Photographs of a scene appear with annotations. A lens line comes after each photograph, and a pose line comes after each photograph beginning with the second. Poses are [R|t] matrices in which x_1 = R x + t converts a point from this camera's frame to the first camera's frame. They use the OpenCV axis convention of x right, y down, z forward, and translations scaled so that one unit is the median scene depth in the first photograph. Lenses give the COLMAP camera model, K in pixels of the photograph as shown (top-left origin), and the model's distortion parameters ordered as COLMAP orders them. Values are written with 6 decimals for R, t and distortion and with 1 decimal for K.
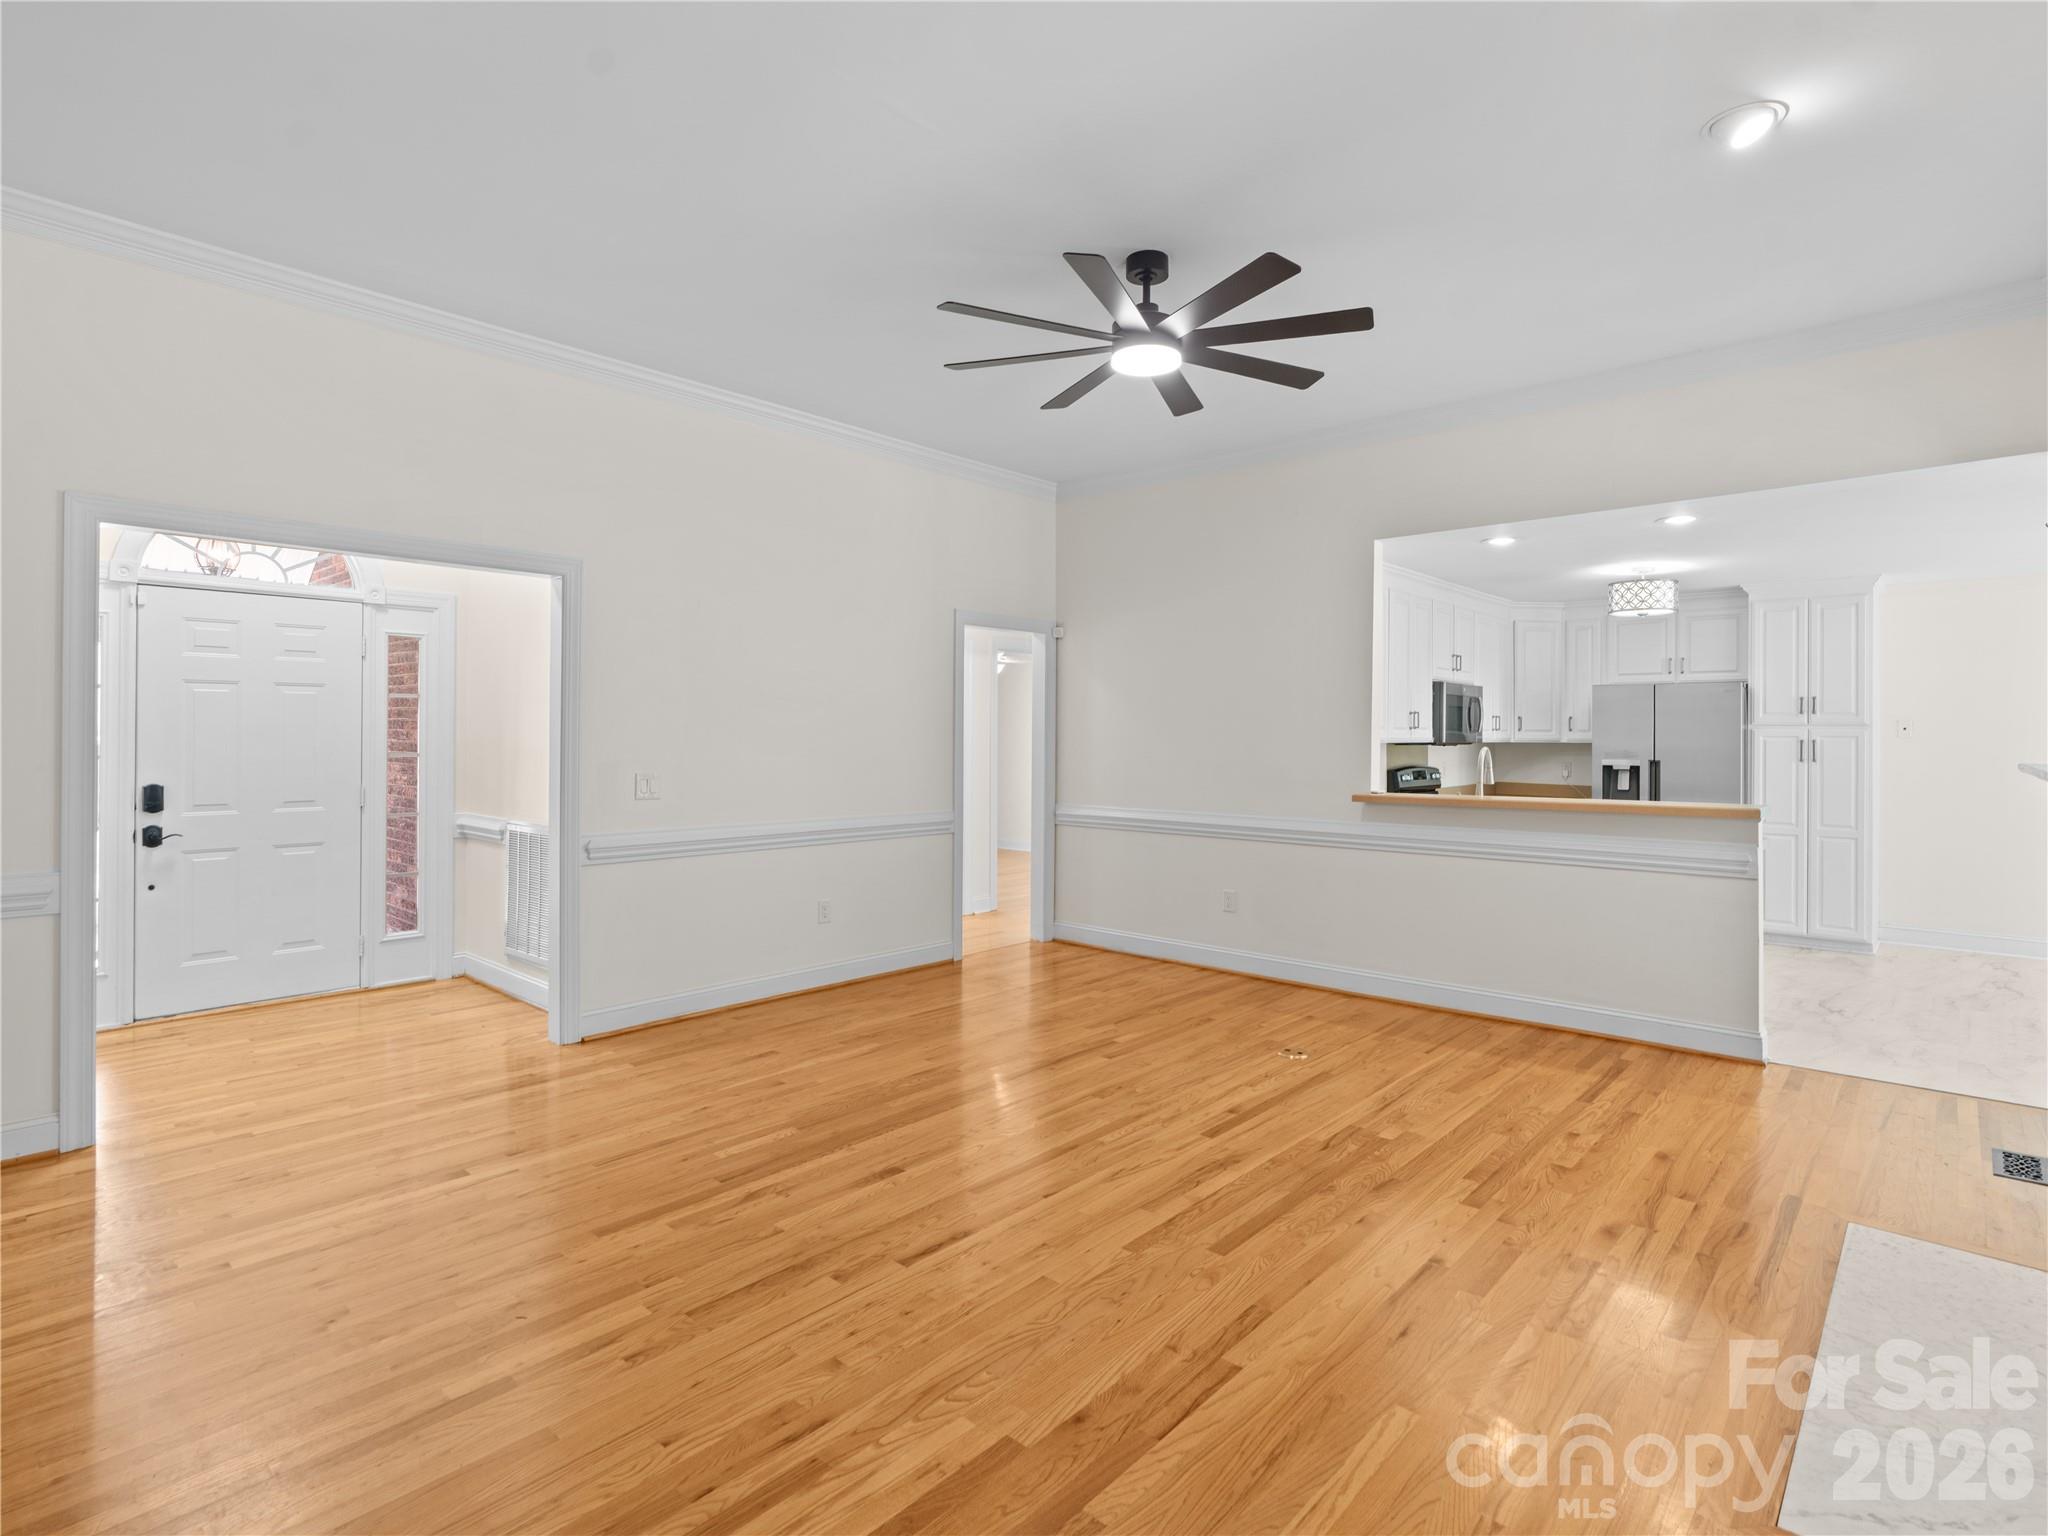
lens RADIAL K [[1044.3, 0, 1032.4], [0, 1044.3, 730.3], [0, 0, 1]] dist [-0.002421, -0.000350]
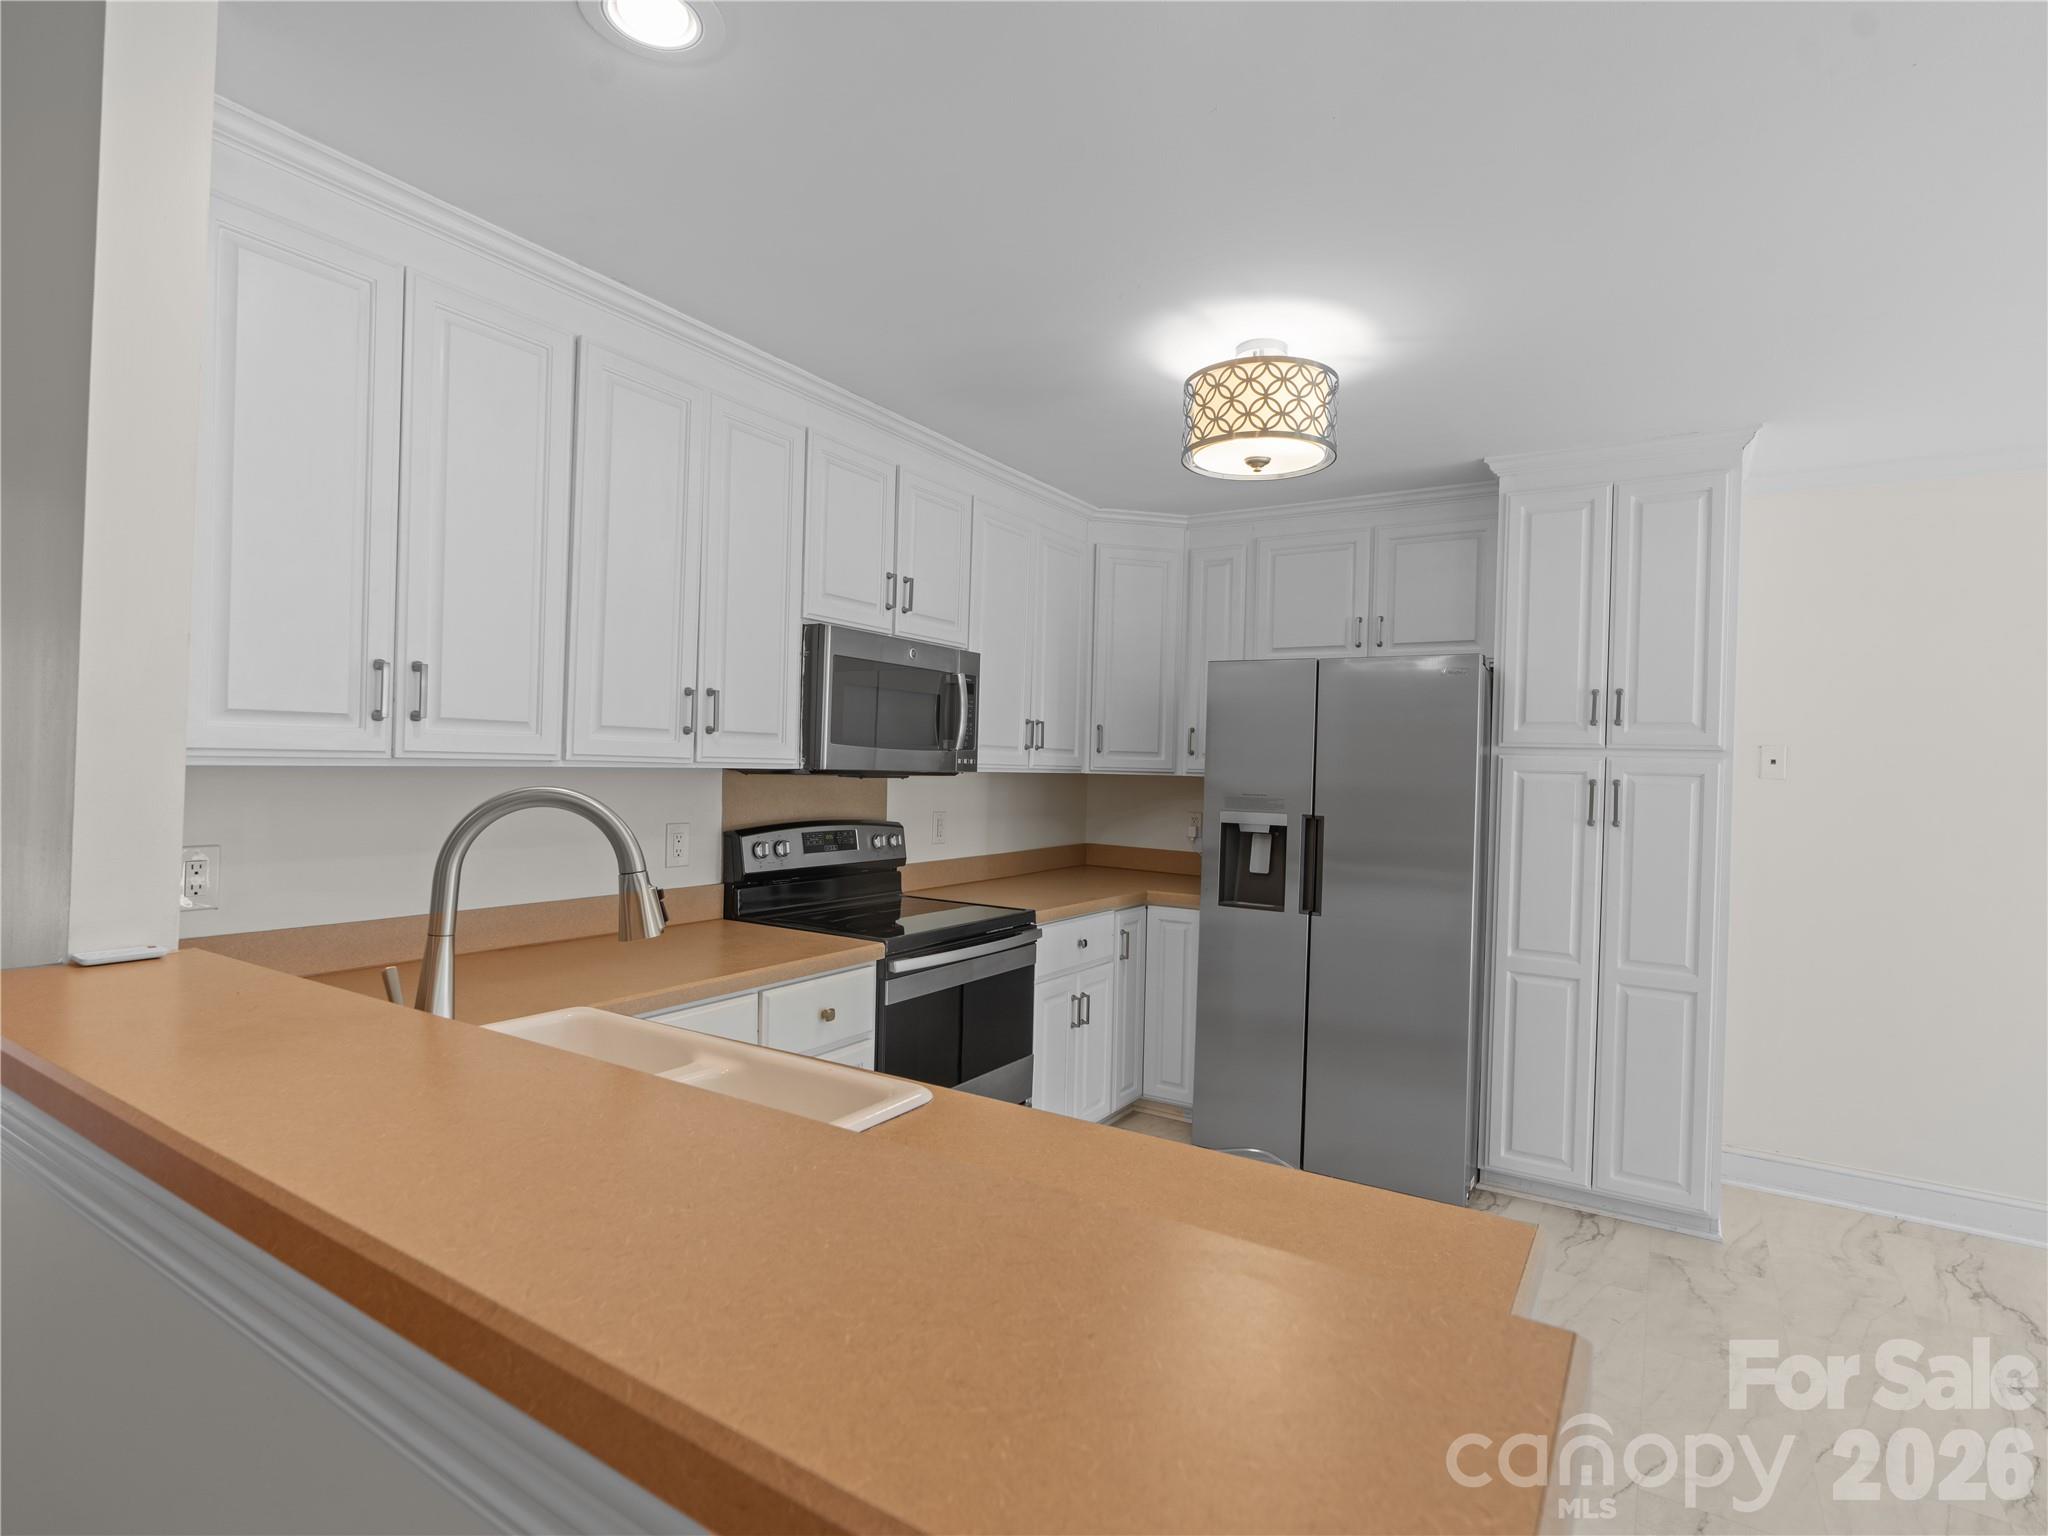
lens RADIAL K [[1044.9, 0, 1014.4], [0, 1044.9, 765.4], [0, 0, 1]] dist [-0.000473, -0.000252]
pose [[0.986126, 0.021084, 0.164654, 0.552568], [-0.022700, 0.999711, 0.007937, 0.006653], [-0.164439, -0.011565, 0.986319, 0.793934]]
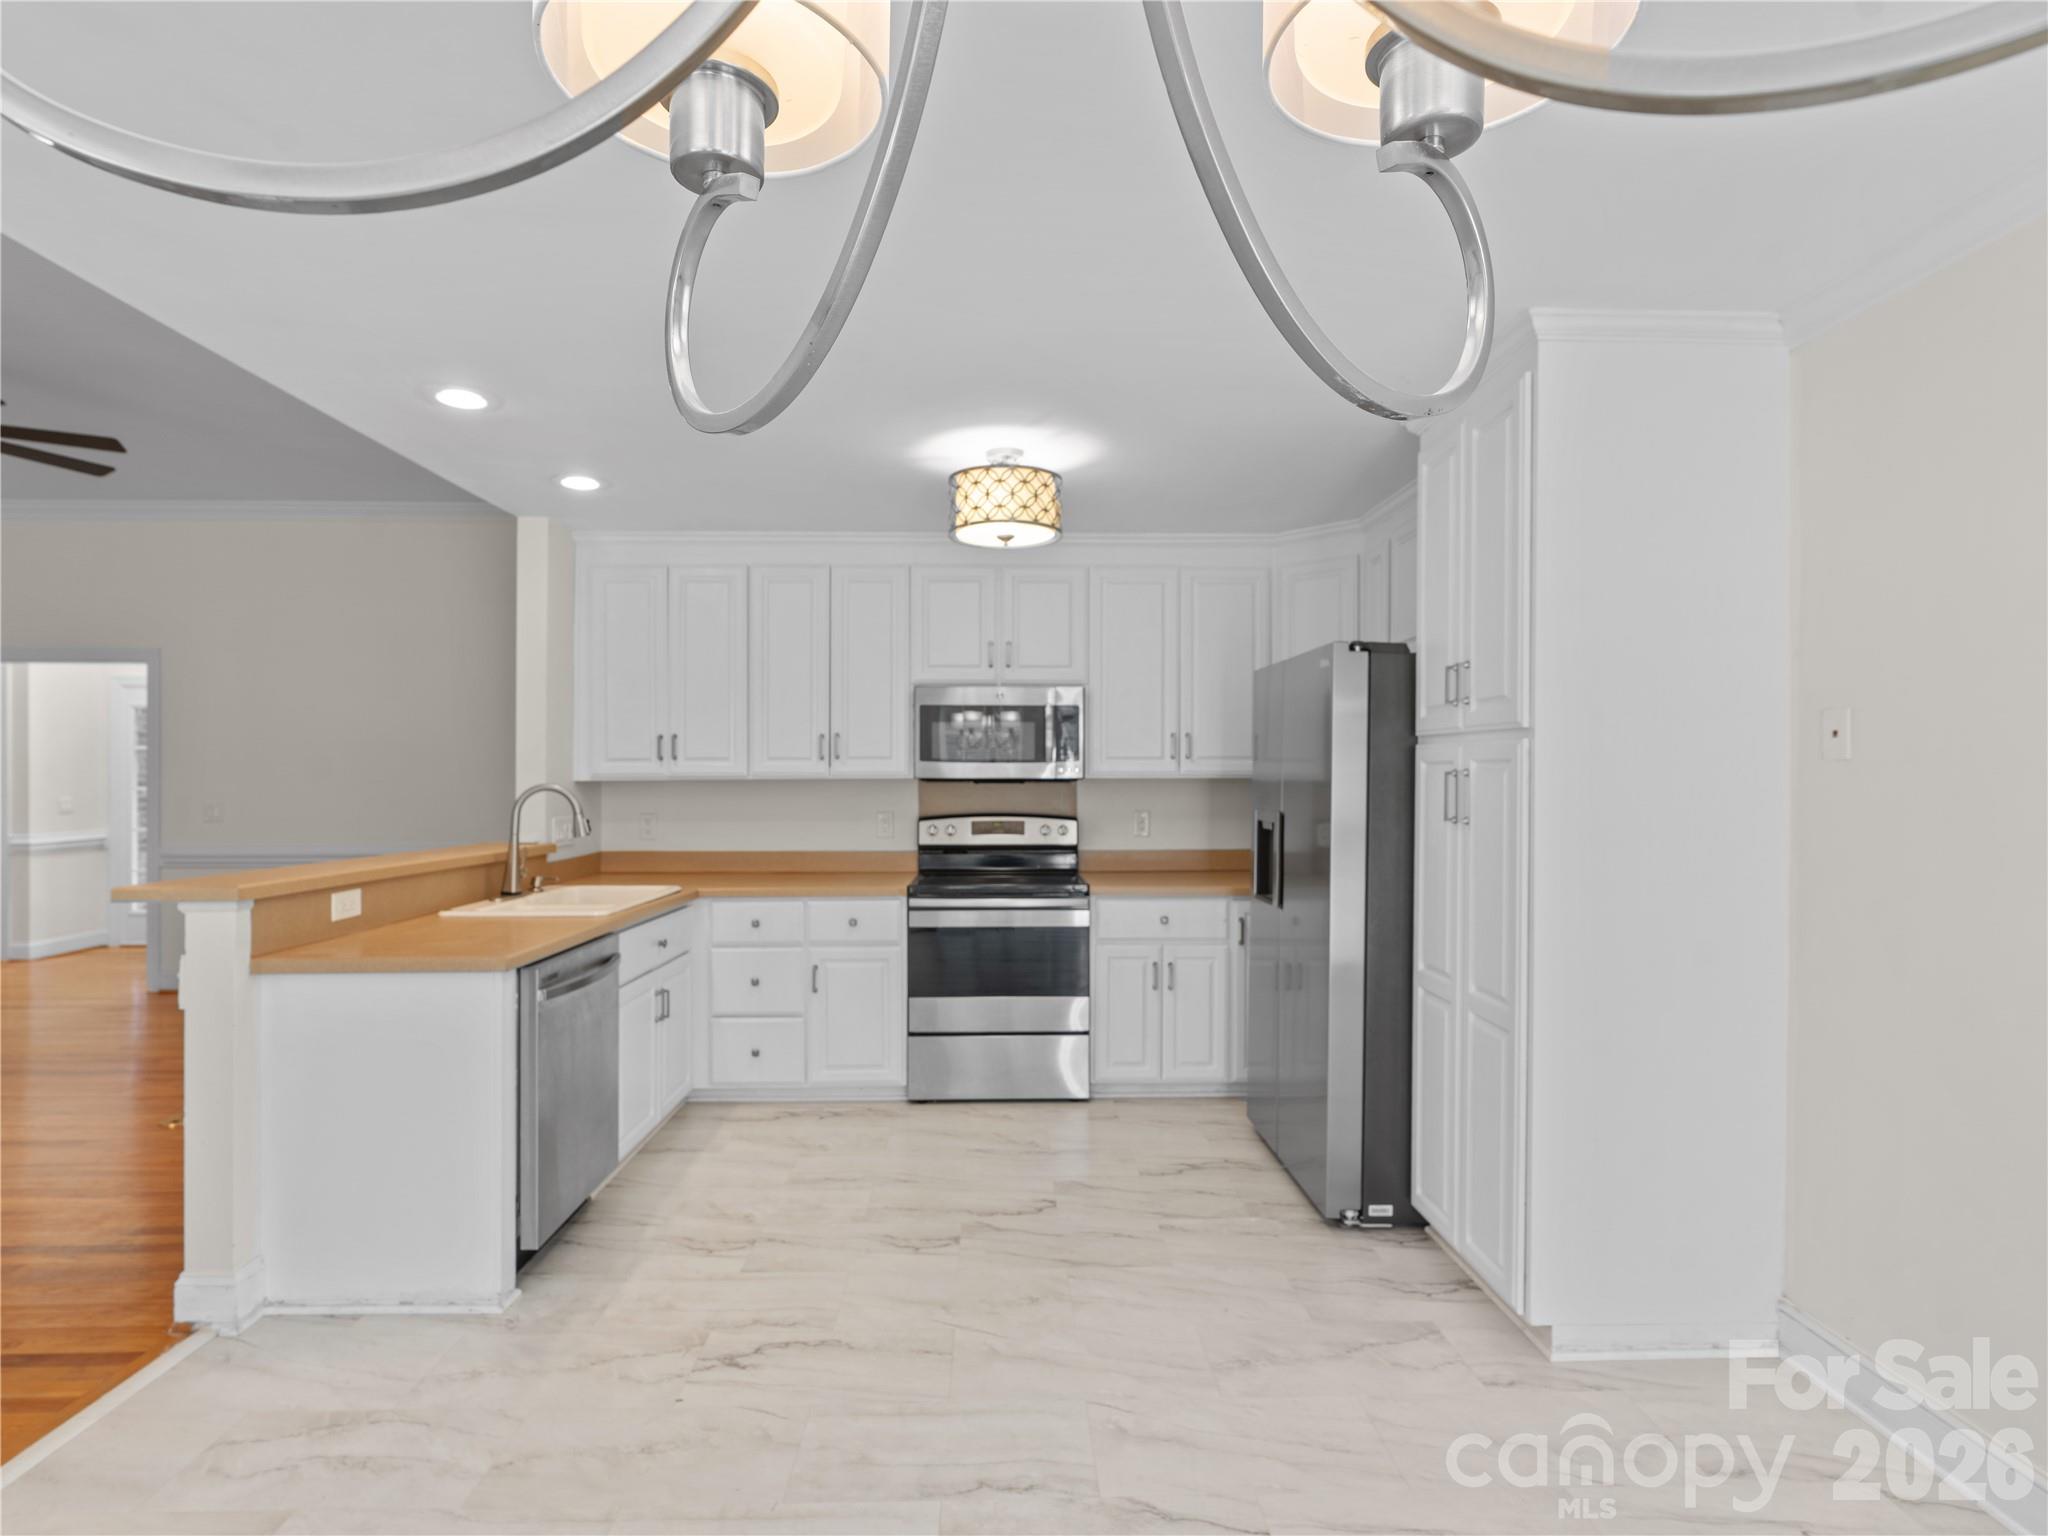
lens RADIAL K [[1055.9, 0, 1032.8], [0, 1055.9, 763.6], [0, 0, 1]] dist [-0.005705, -0.001110]
pose [[0.681895, -0.012089, -0.731351, 1.282048], [0.009100, 0.999926, -0.008044, 0.012035], [0.731394, -0.001170, 0.681954, 0.829157]]
